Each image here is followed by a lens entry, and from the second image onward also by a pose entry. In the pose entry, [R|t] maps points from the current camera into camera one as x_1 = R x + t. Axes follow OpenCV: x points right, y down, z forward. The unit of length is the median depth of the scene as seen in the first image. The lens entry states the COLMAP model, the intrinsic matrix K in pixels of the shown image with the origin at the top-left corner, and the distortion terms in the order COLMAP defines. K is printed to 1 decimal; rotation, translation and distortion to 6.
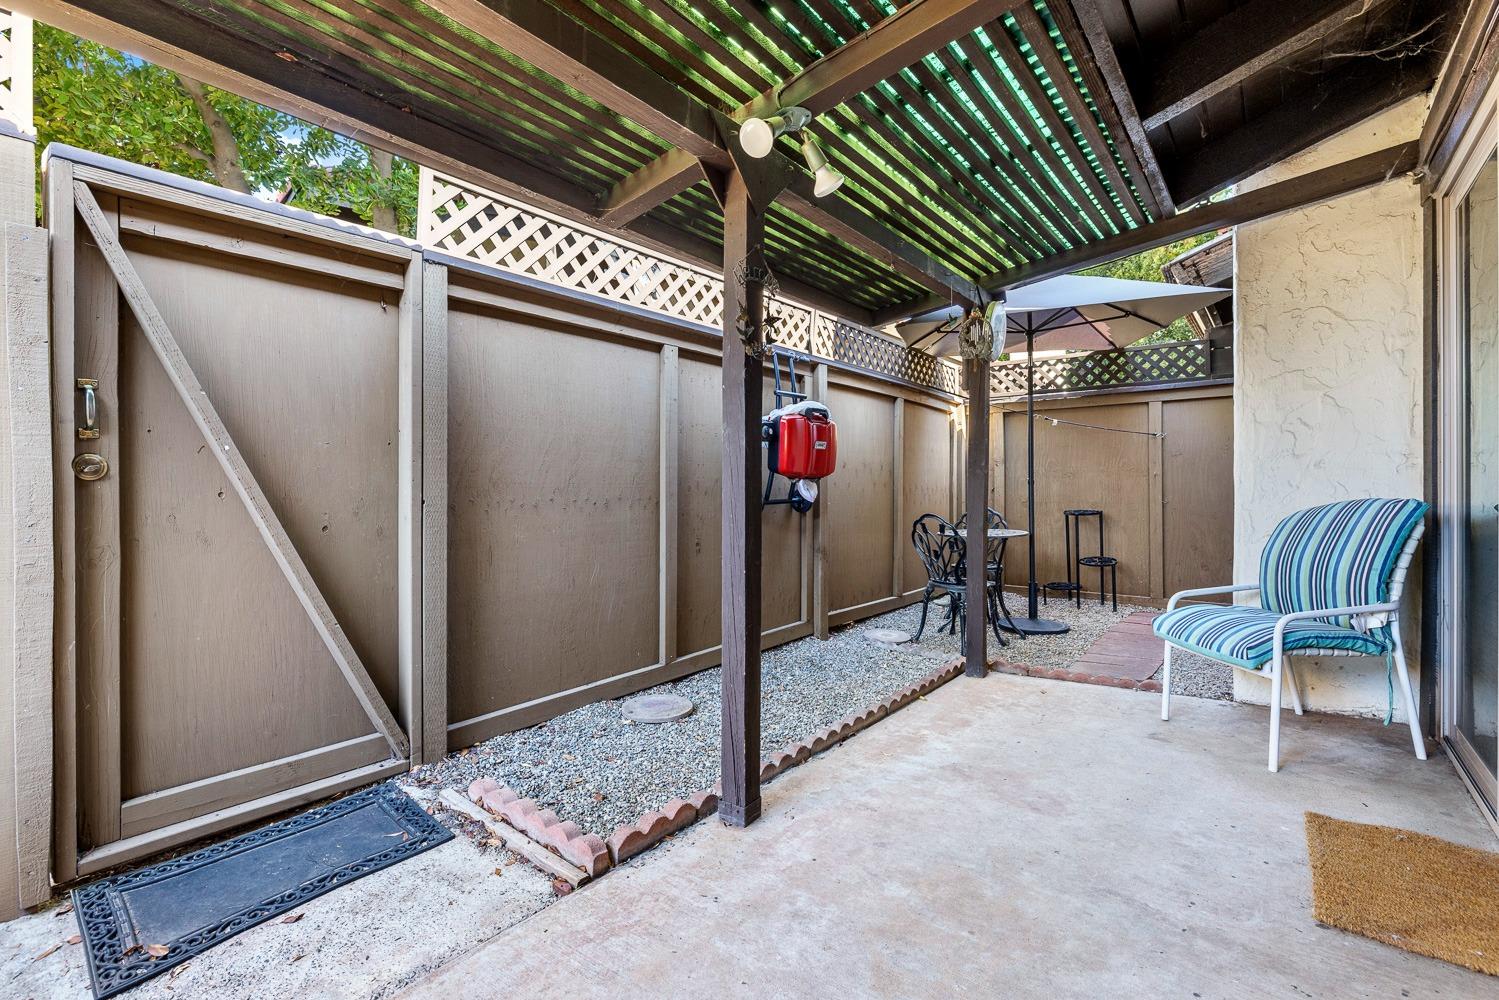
lens RADIAL K [[667.1, 0, 741.2], [0, 667.1, 489.6], [0, 0, 1]] dist [-0.002819, -0.000054]
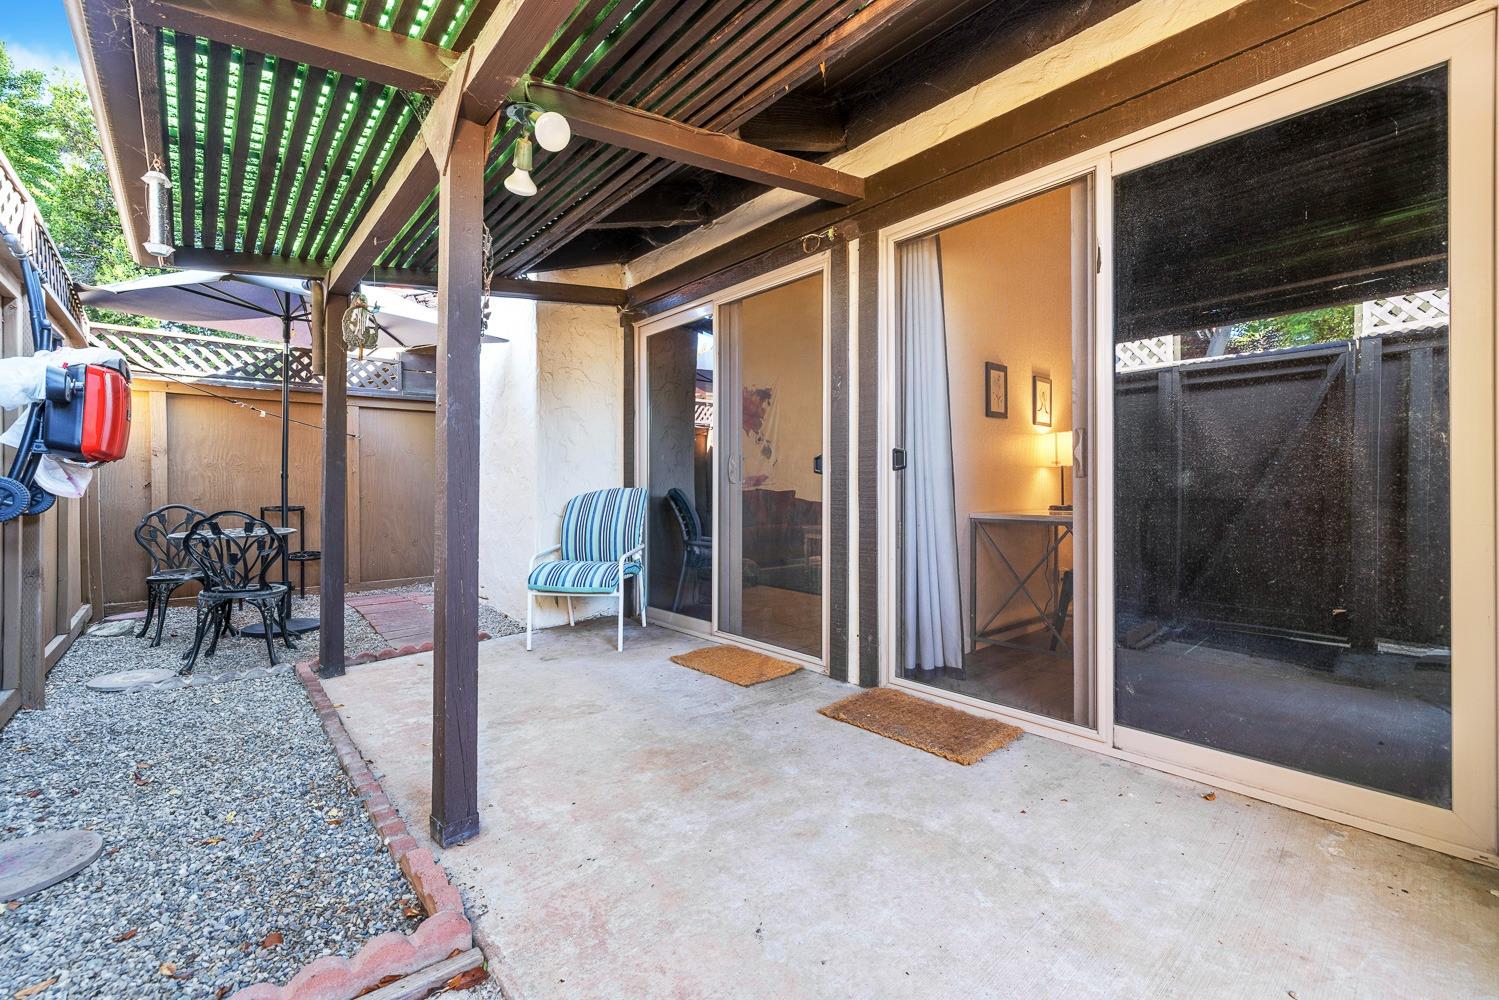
lens RADIAL K [[633.8, 0, 737.0], [0, 633.8, 493.2], [0, 0, 1]] dist [-0.002047, 0.000089]
pose [[0.186350, -0.005494, 0.982468, -0.788653], [0.001225, 0.999985, 0.005360, 0.022952], [-0.982483, 0.000205, 0.186354, 0.471465]]
